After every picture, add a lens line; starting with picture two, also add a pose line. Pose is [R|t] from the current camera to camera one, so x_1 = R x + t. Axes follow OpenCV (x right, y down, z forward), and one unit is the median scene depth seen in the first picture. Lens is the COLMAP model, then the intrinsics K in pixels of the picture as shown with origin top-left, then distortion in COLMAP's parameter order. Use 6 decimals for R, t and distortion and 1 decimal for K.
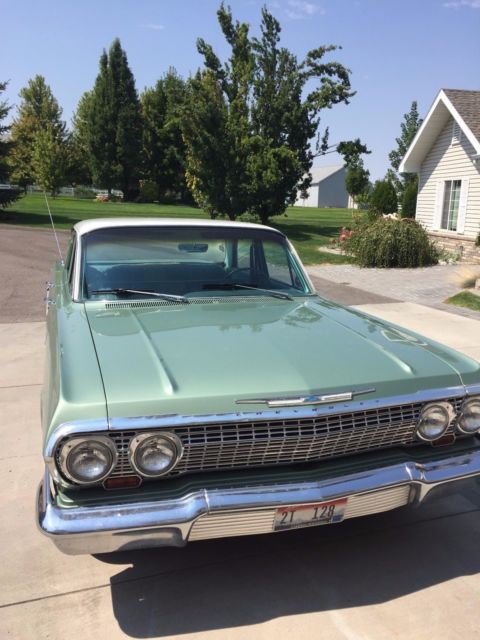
lens RADIAL K [[548.1, 0, 240.1], [0, 548.1, 316.5], [0, 0, 1]] dist [0.077001, -0.096544]
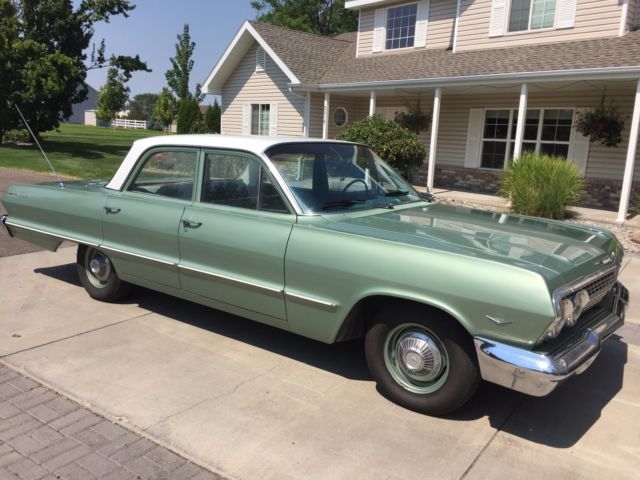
lens RADIAL K [[548.1, 0, 321.8], [0, 548.1, 240.7], [0, 0, 1]] dist [0.077001, -0.096544]
pose [[0.810093, -0.095877, 0.578409, -0.172593], [0.091036, 0.995143, 0.037455, -0.002549], [-0.579190, 0.022314, 0.814887, 0.030249]]
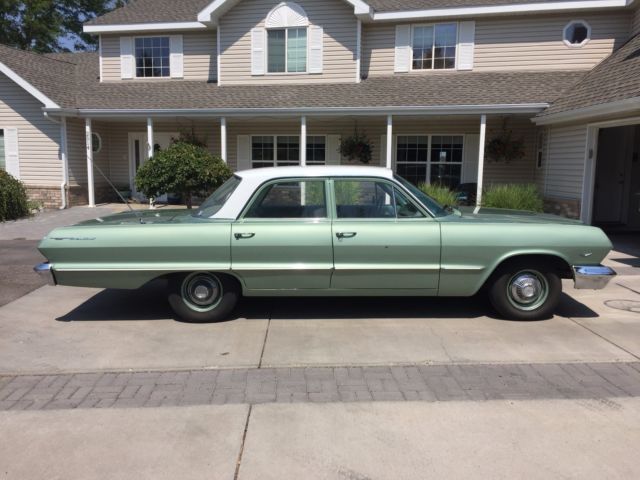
lens RADIAL K [[548.1, 0, 322.2], [0, 548.1, 241.1], [0, 0, 1]] dist [0.077001, -0.096544]
pose [[0.290852, -0.152133, 0.944595, -0.371812], [0.193324, 0.976258, 0.097706, -0.034223], [-0.937033, 0.154195, 0.313358, 0.167407]]
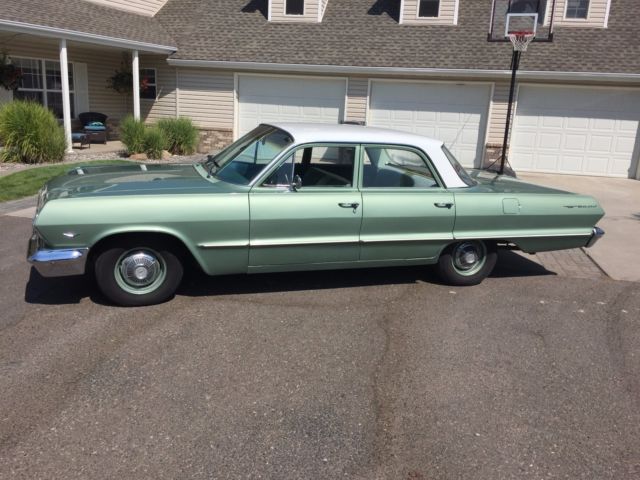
lens RADIAL K [[548.1, 0, 324.1], [0, 548.1, 242.3], [0, 0, 1]] dist [0.077001, -0.096544]
pose [[-0.869099, -0.183641, 0.459285, -0.245462], [0.033376, 0.904639, 0.424869, -0.170715], [-0.493511, 0.384583, -0.780092, 0.794100]]
